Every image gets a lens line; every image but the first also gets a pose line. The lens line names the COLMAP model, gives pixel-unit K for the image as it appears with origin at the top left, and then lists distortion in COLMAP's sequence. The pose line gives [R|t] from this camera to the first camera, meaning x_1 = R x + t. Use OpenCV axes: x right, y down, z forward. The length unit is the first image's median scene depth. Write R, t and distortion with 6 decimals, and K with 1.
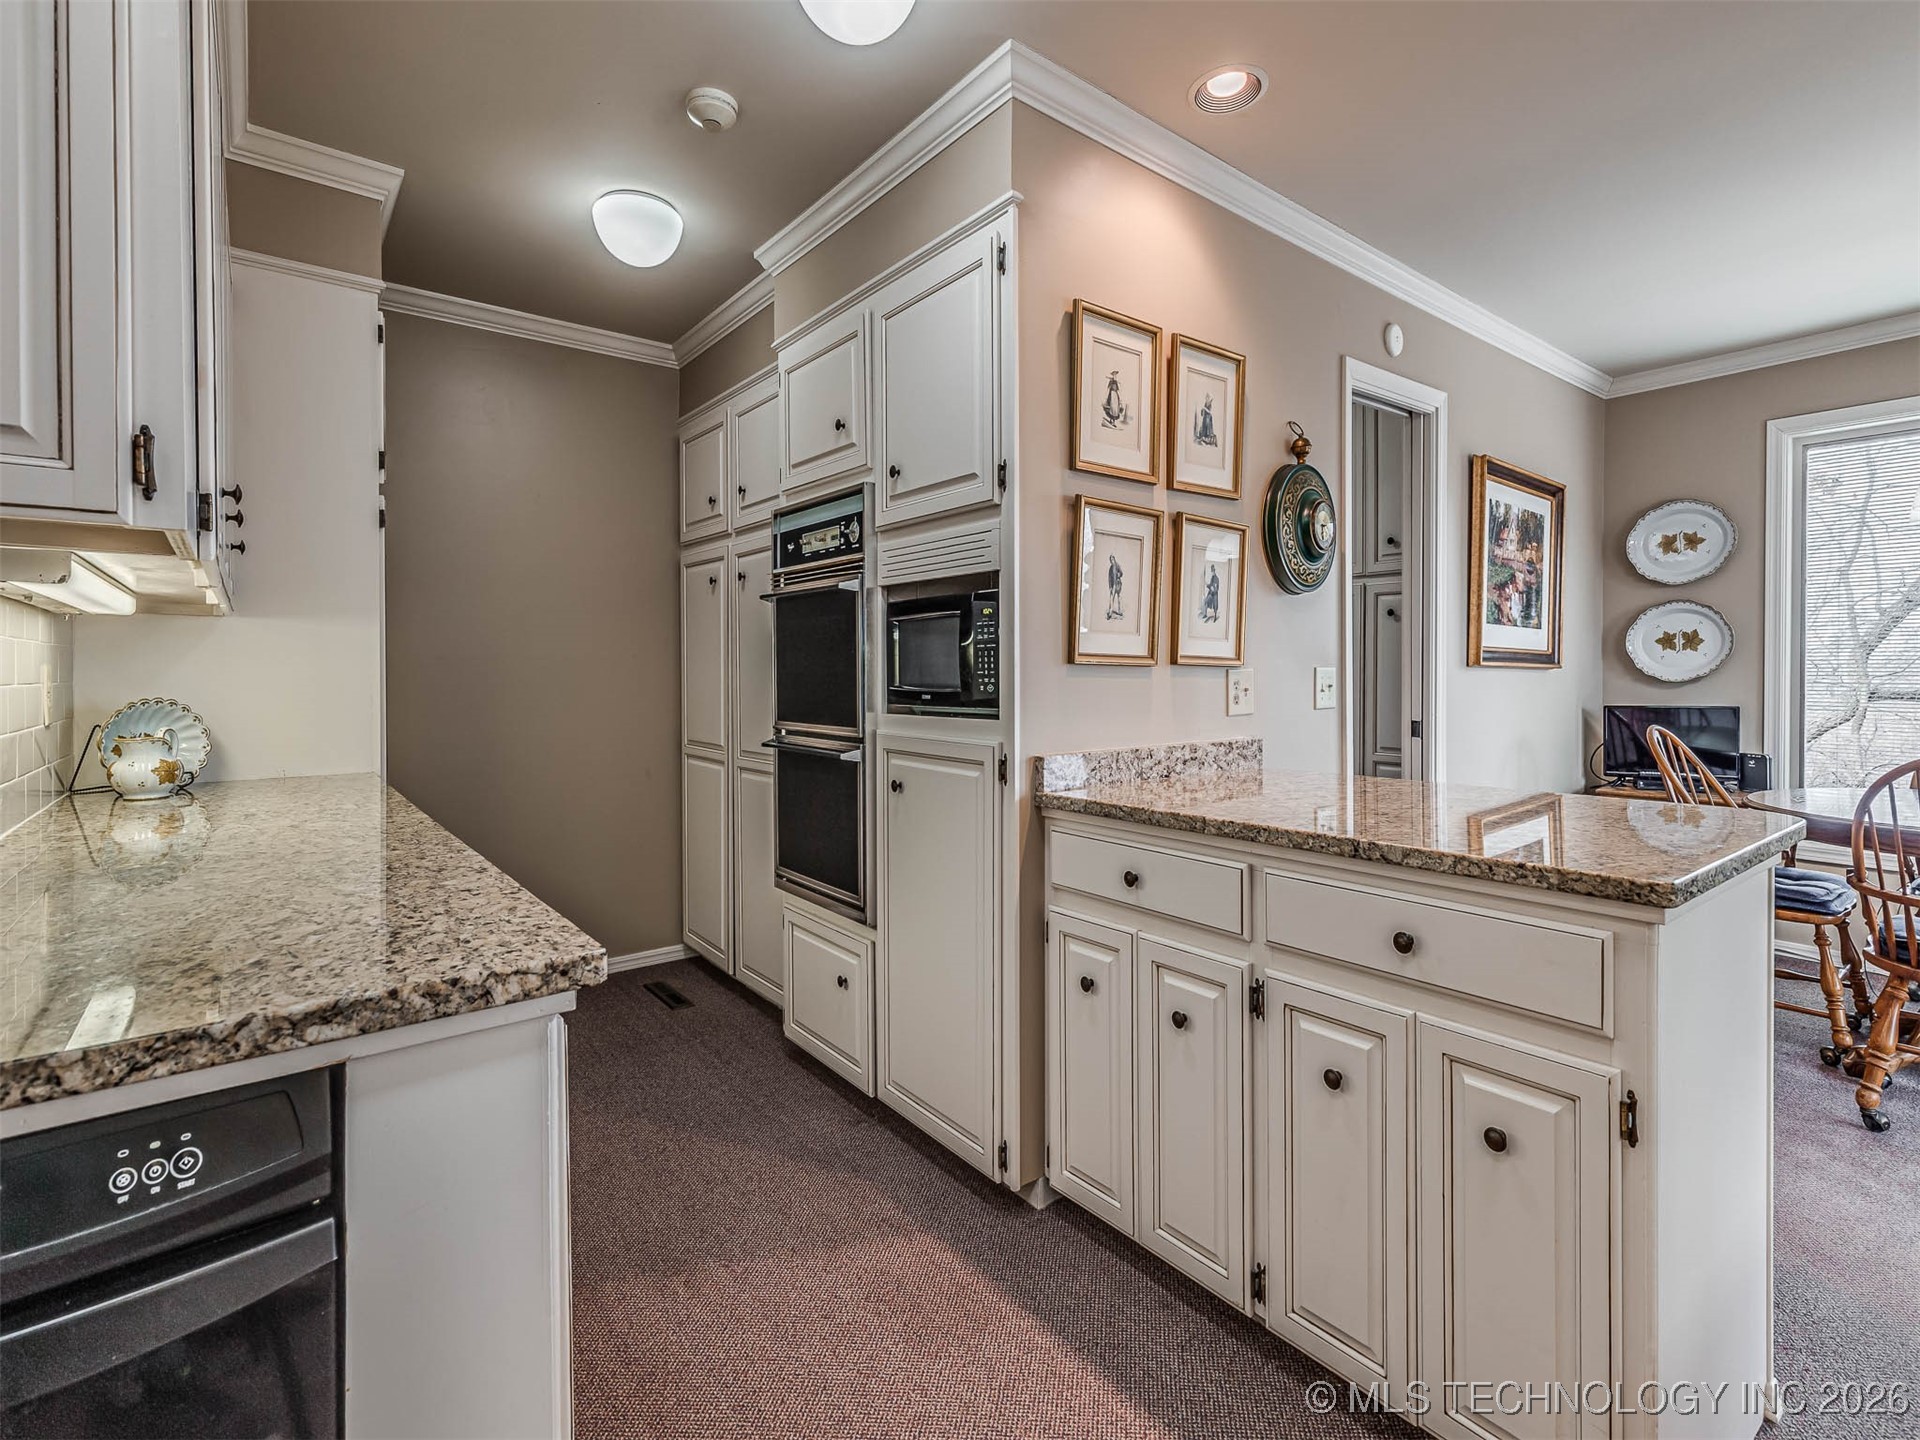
lens RADIAL K [[908.6, 0, 979.2], [0, 908.6, 676.9], [0, 0, 1]] dist [0.001094, -0.000043]
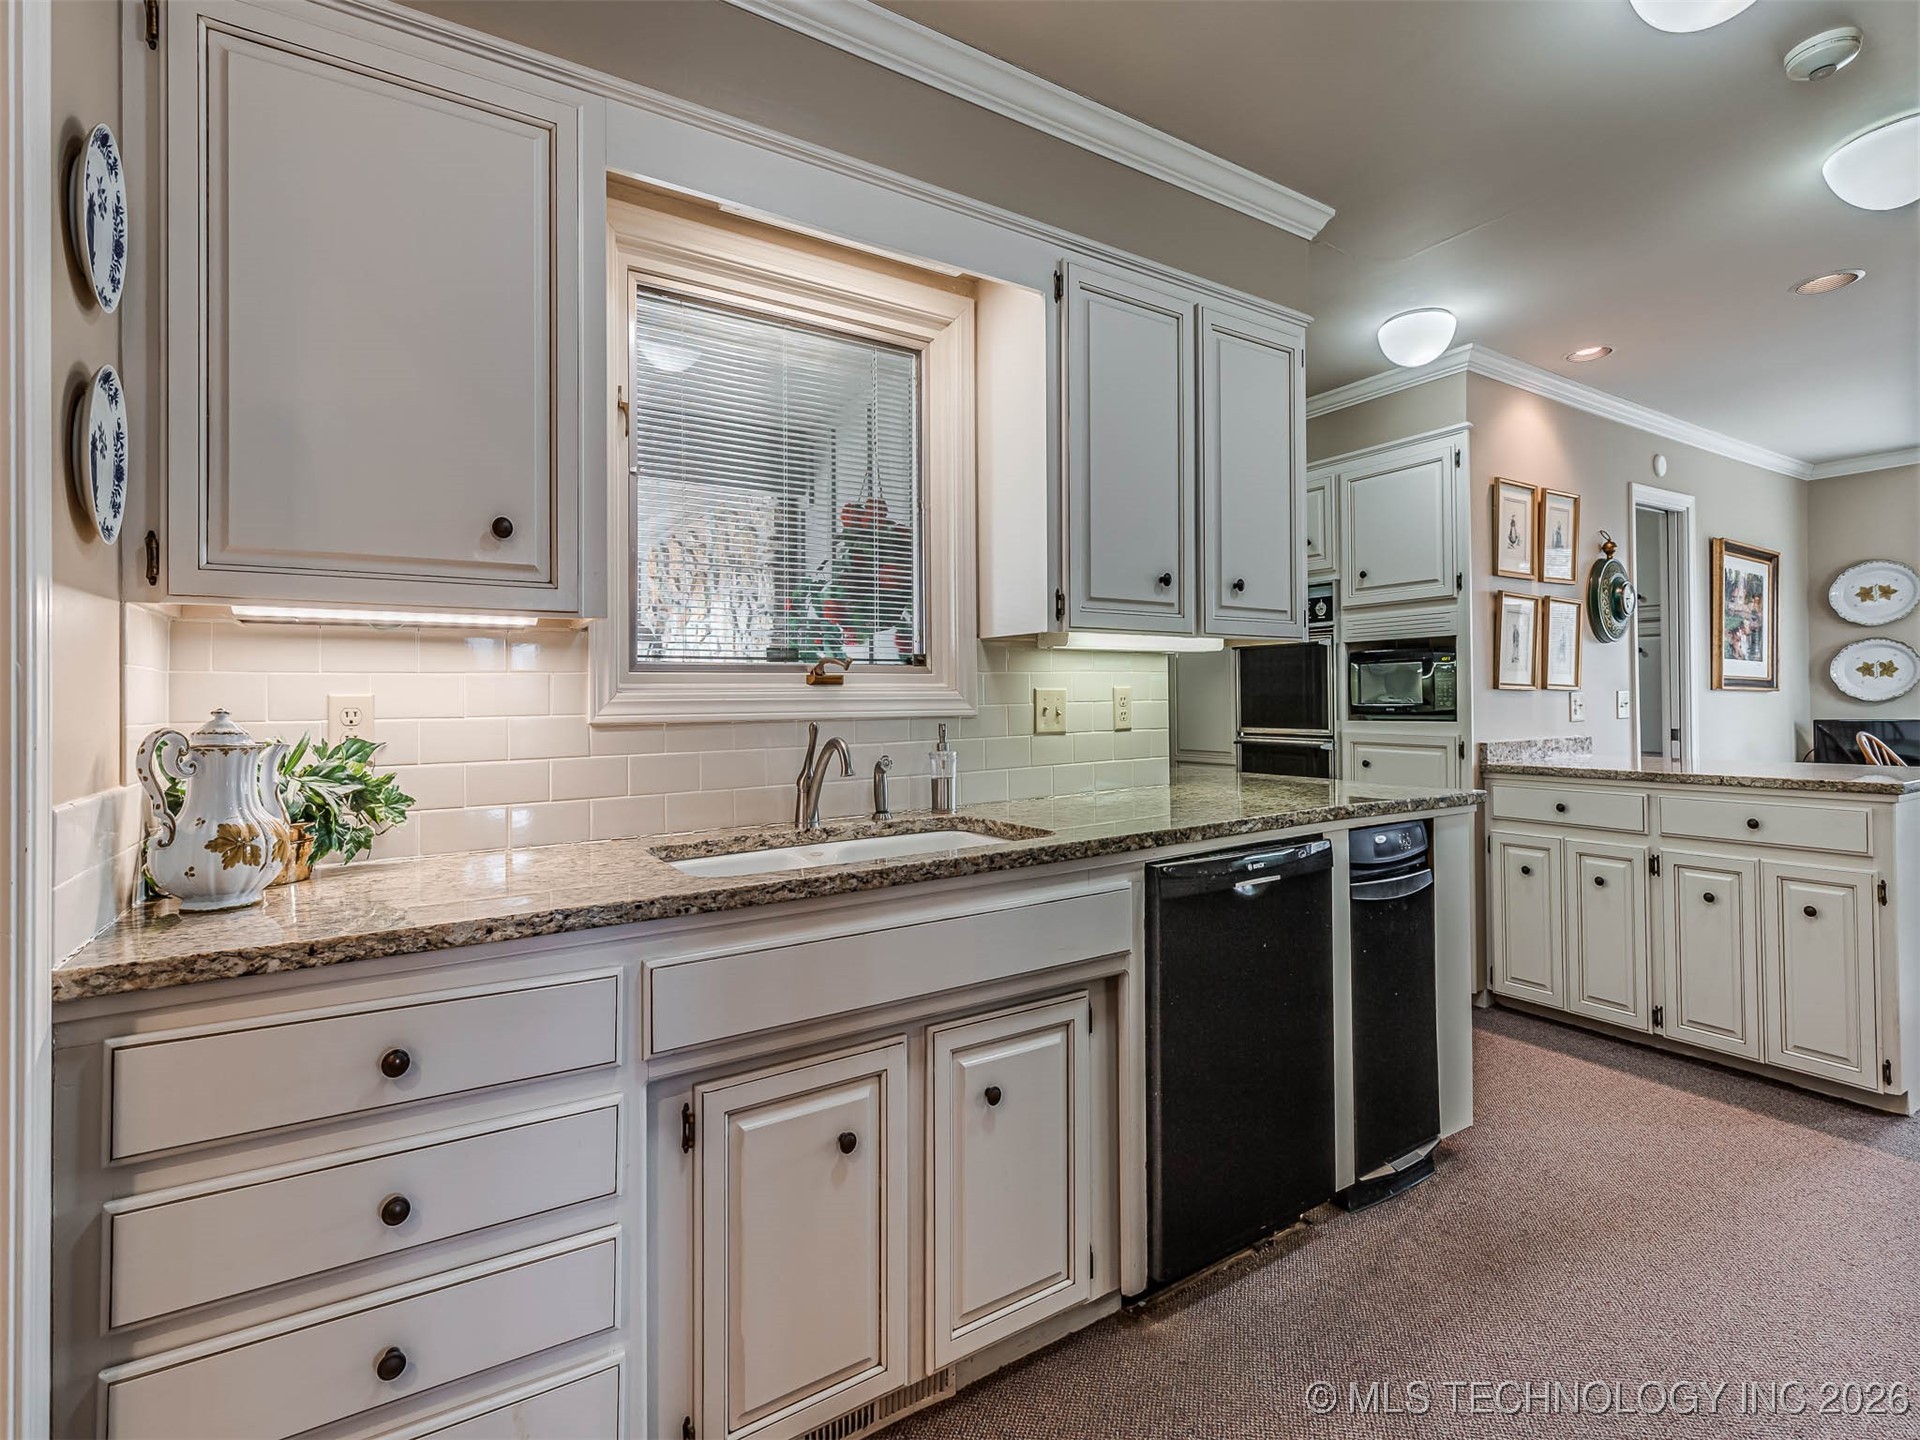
lens RADIAL K [[918.1, 0, 970.1], [0, 918.1, 683.7], [0, 0, 1]] dist [0.000815, 0.000464]
pose [[0.994065, -0.006051, -0.108622, -0.593720], [0.003612, 0.999737, -0.022634, 0.009256], [0.108730, 0.022107, 0.993825, -0.703385]]
